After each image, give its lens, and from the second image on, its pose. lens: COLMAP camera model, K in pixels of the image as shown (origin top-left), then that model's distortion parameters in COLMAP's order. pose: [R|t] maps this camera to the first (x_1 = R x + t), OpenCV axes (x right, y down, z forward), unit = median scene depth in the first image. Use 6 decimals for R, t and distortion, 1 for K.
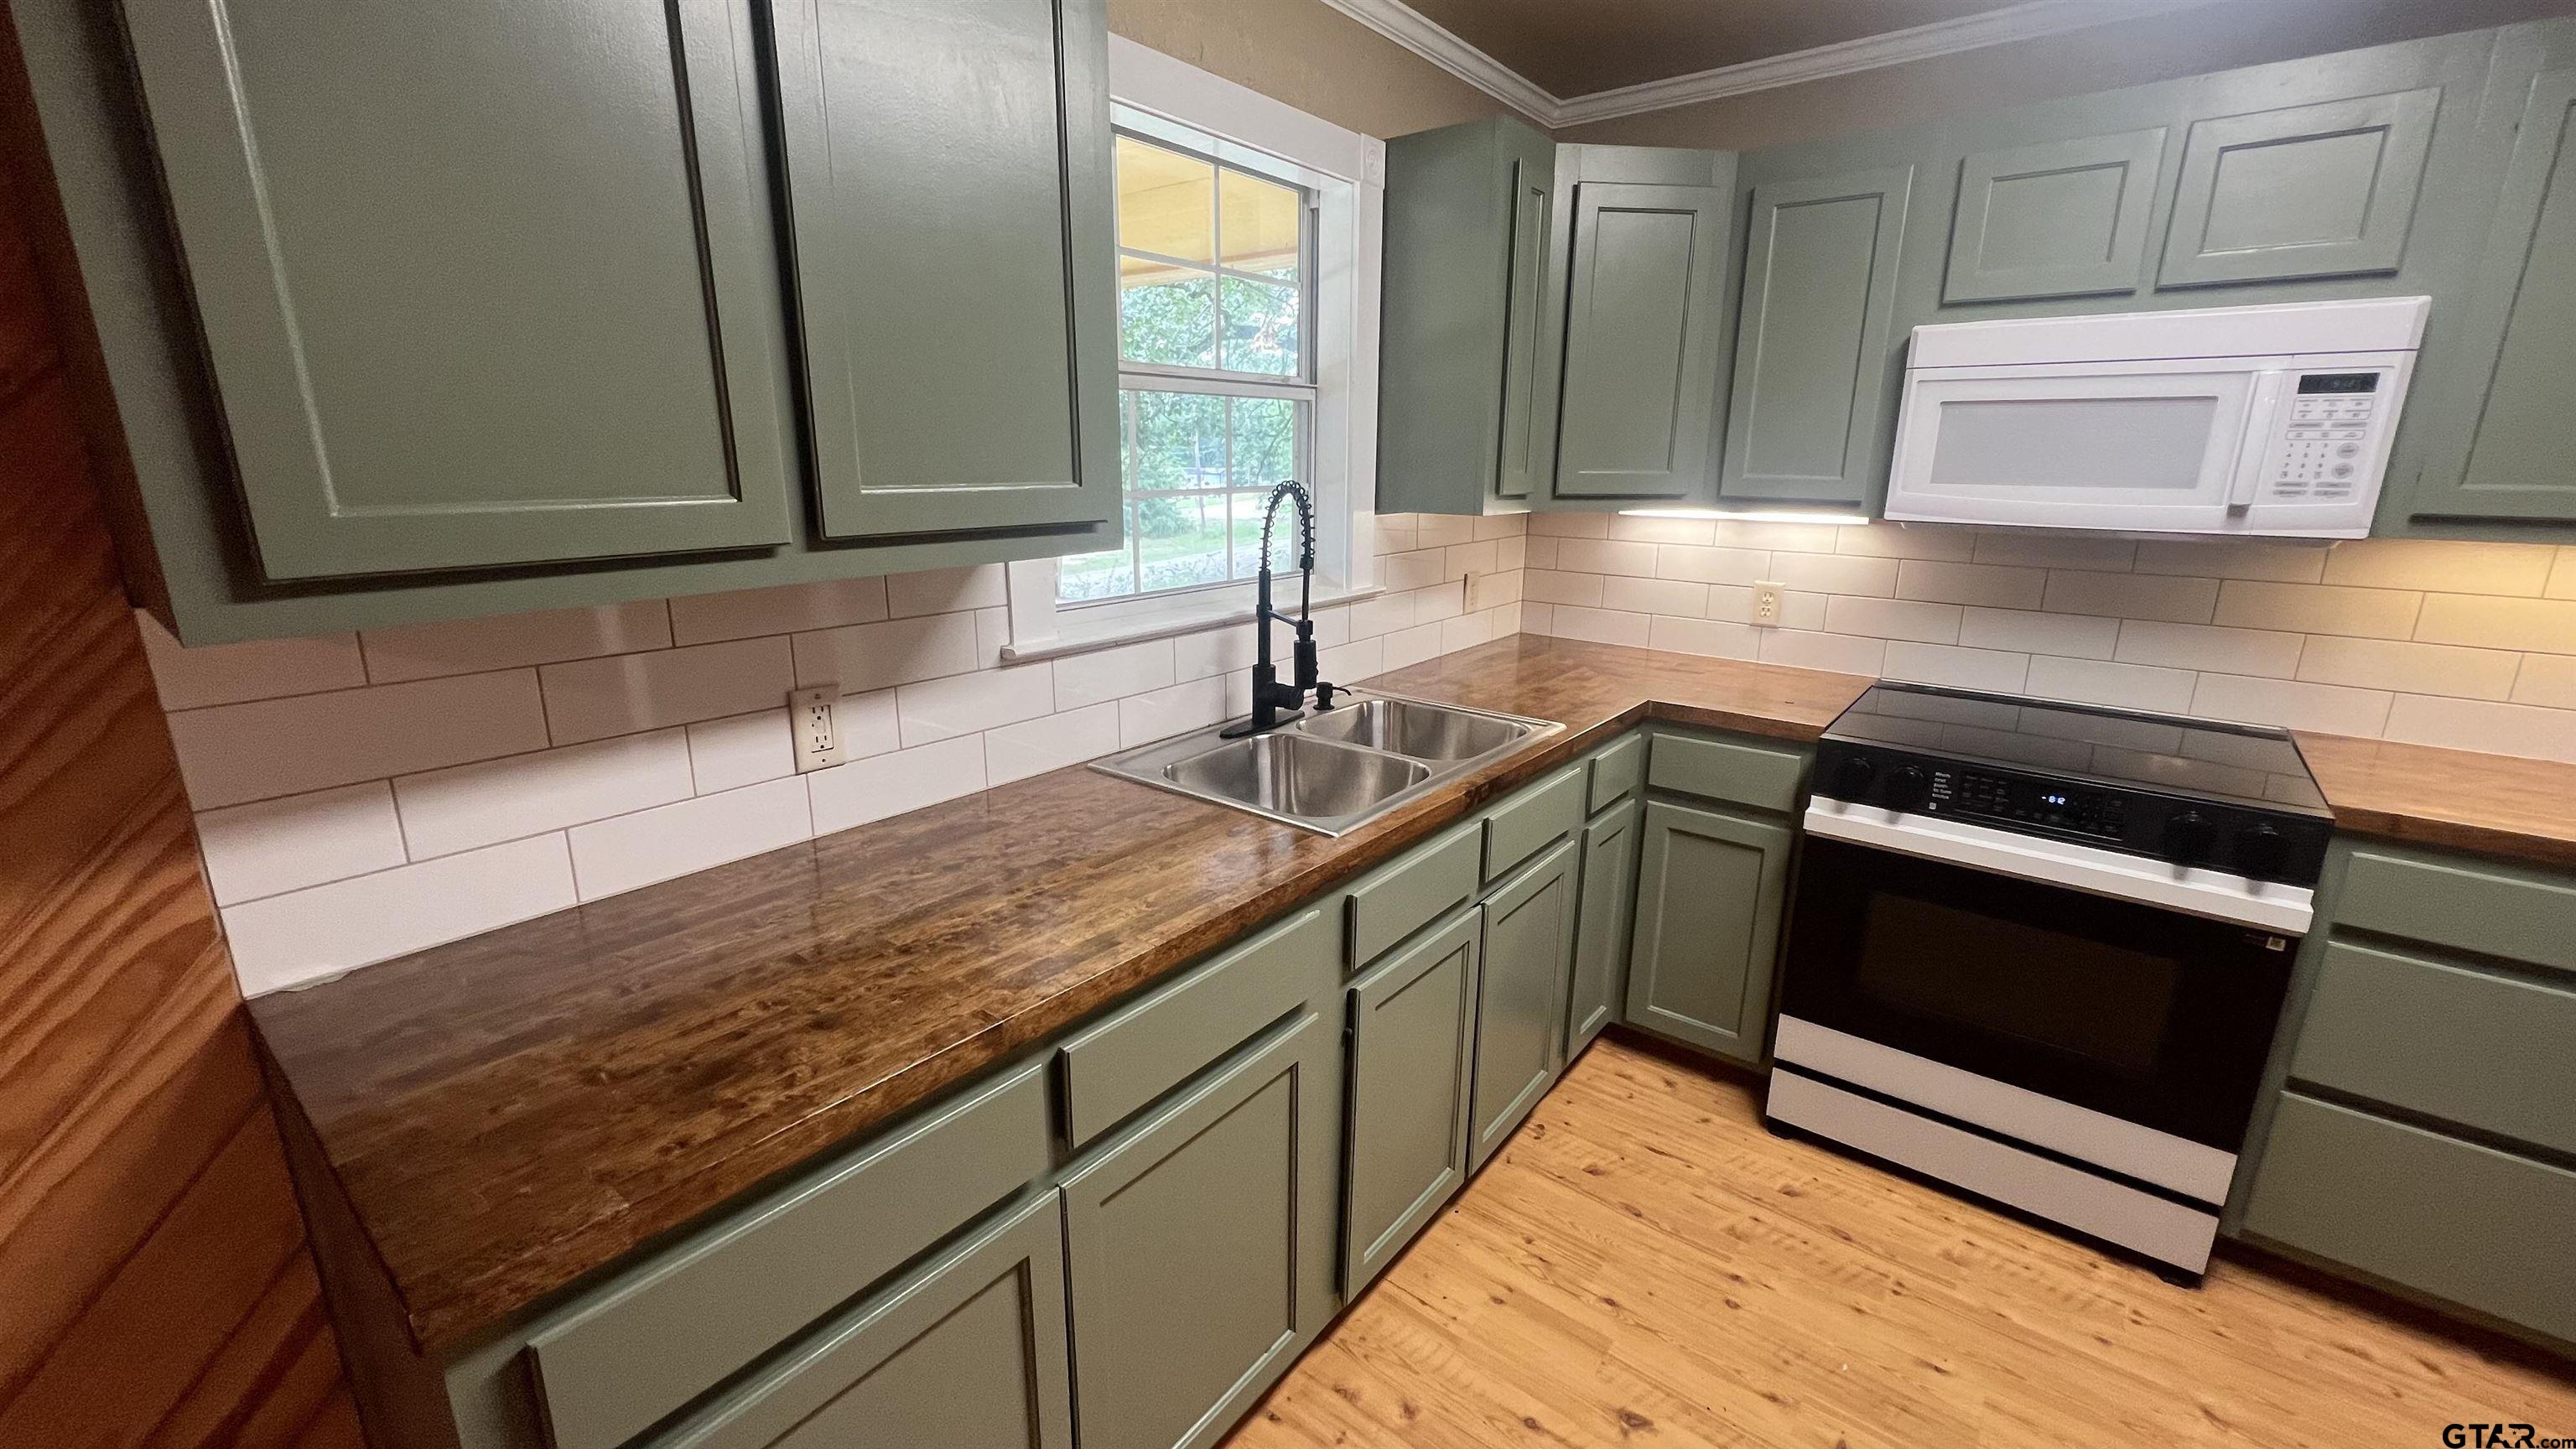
lens RADIAL K [[1033.2, 0, 1283.0], [0, 1033.2, 721.0], [0, 0, 1]] dist [0.000128, 0.000275]
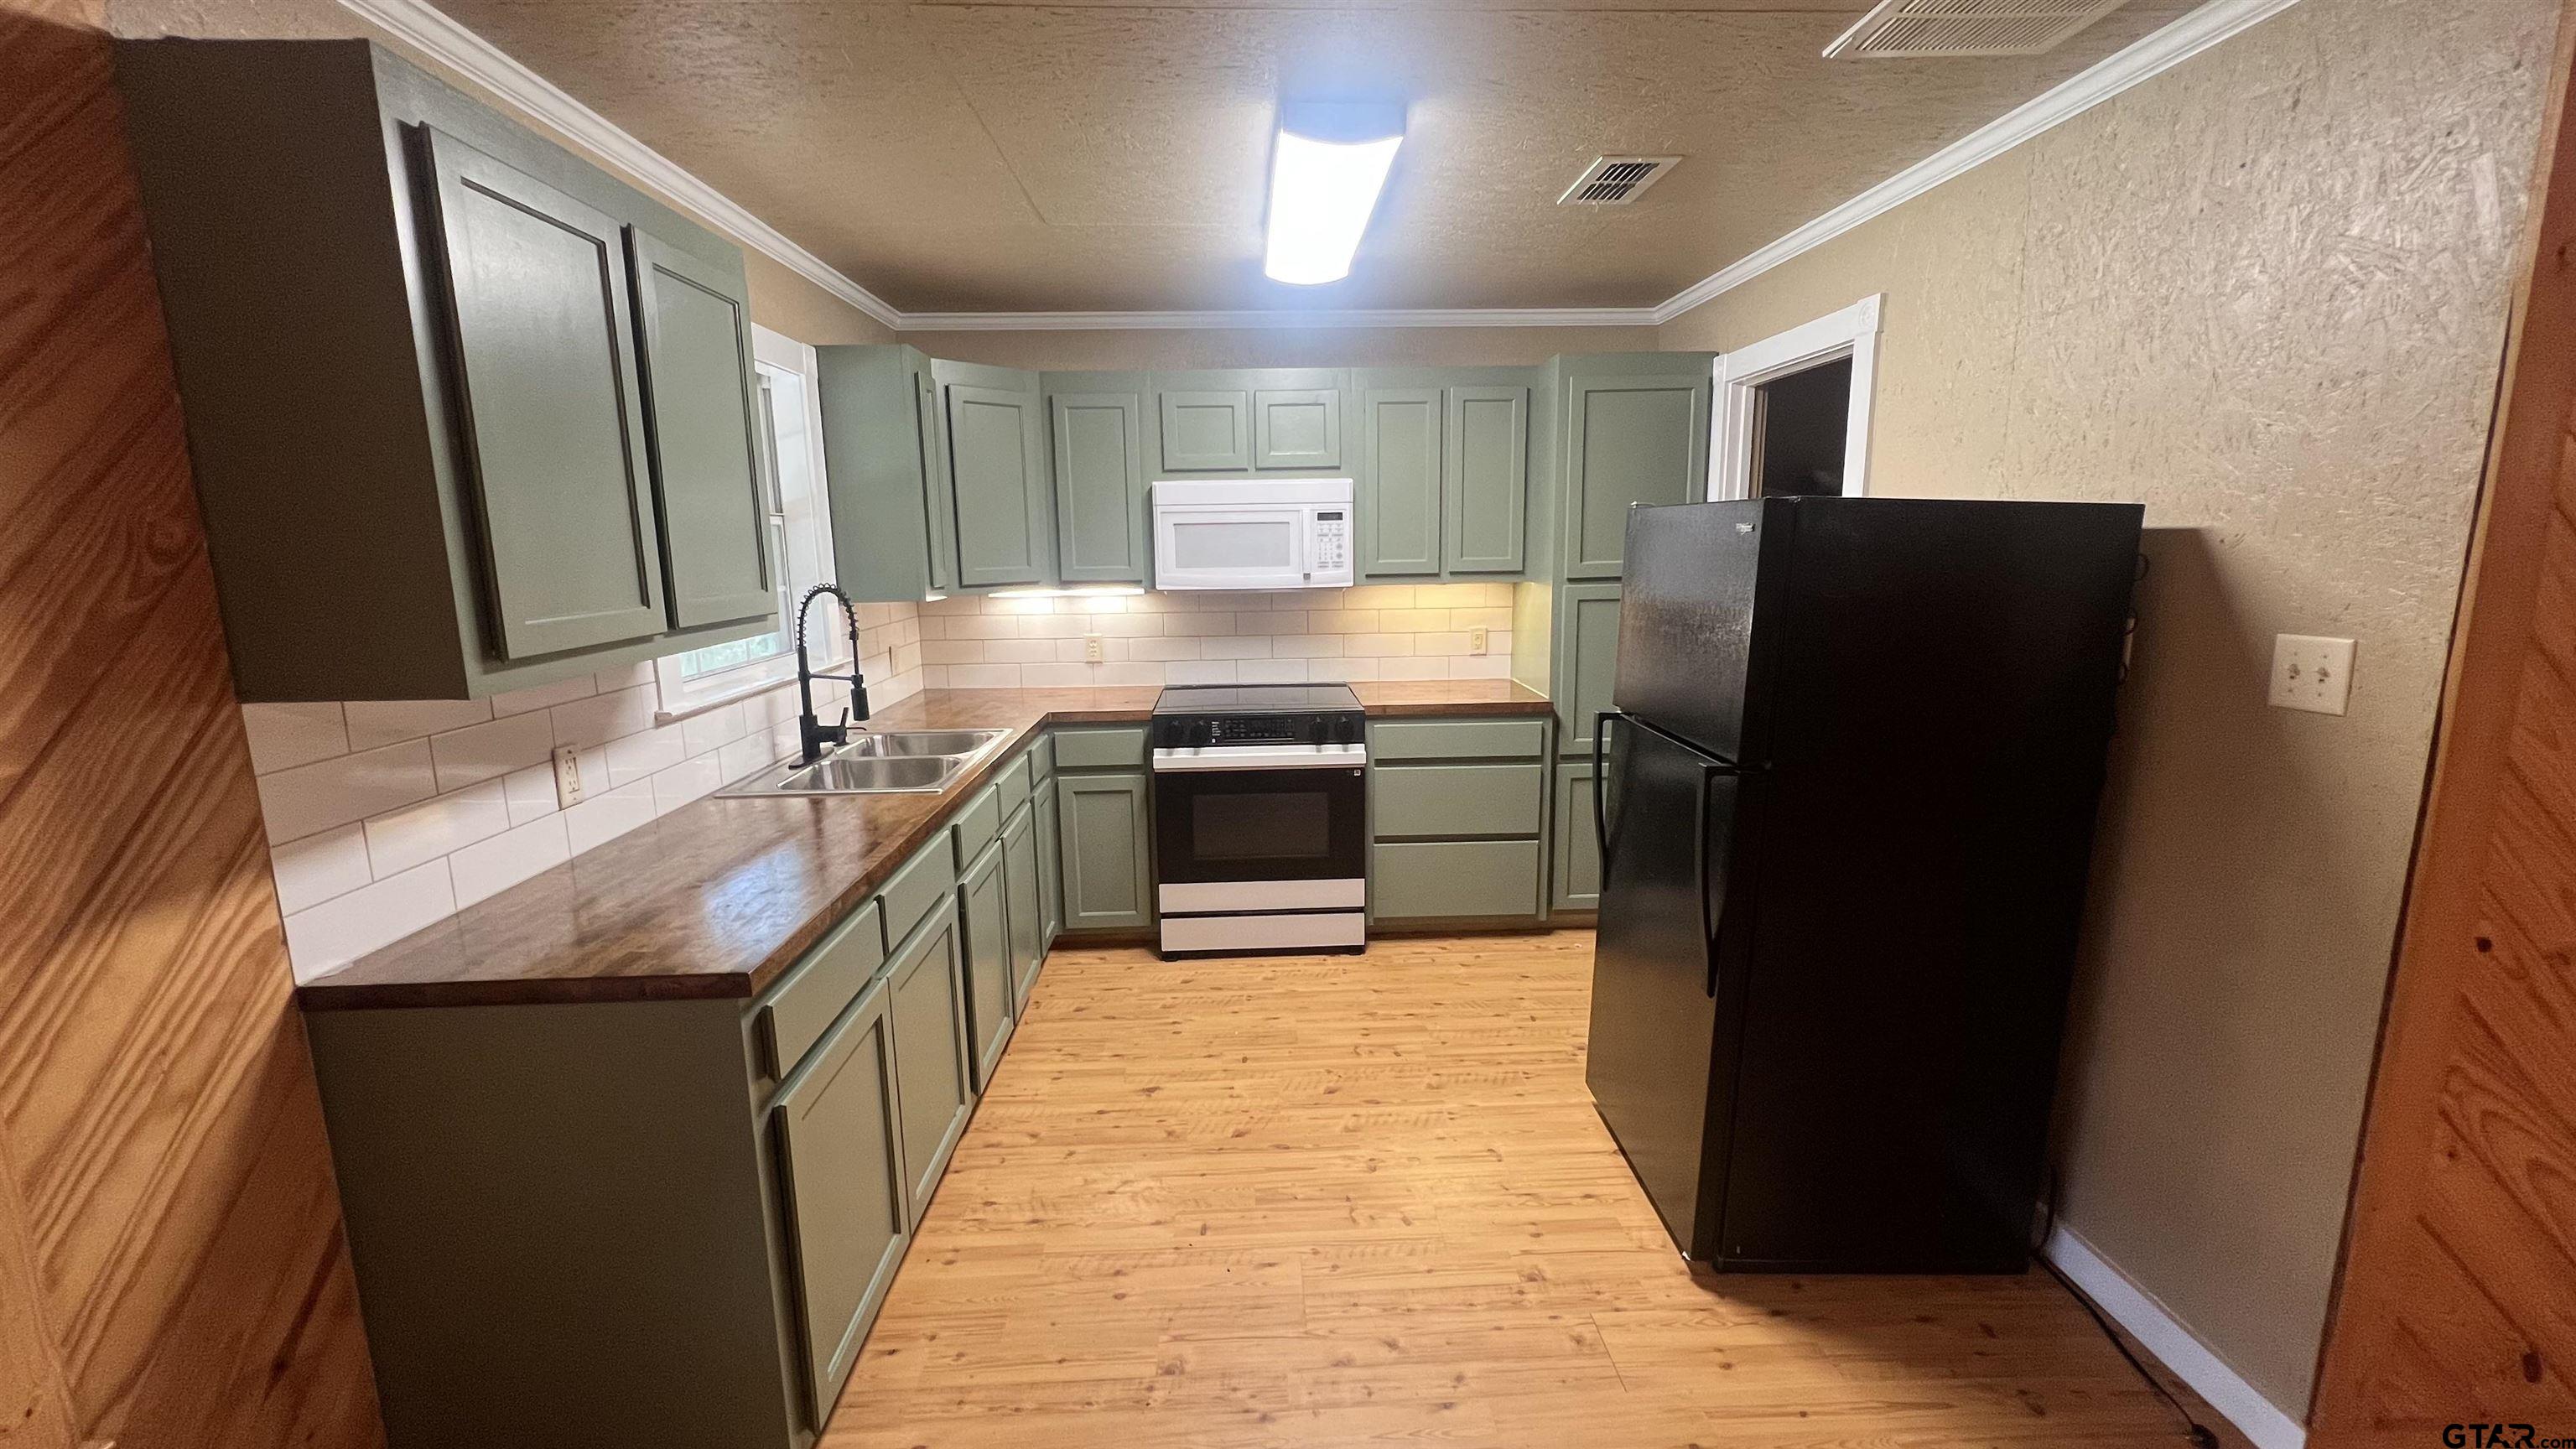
lens RADIAL K [[1033.2, 0, 1285.8], [0, 1033.2, 723.8], [0, 0, 1]] dist [0.000128, 0.000275]
pose [[0.755674, -0.134714, 0.640944, -0.475561], [0.186068, 0.982452, -0.012882, 0.106440], [-0.627961, 0.128993, 0.767480, -0.524943]]
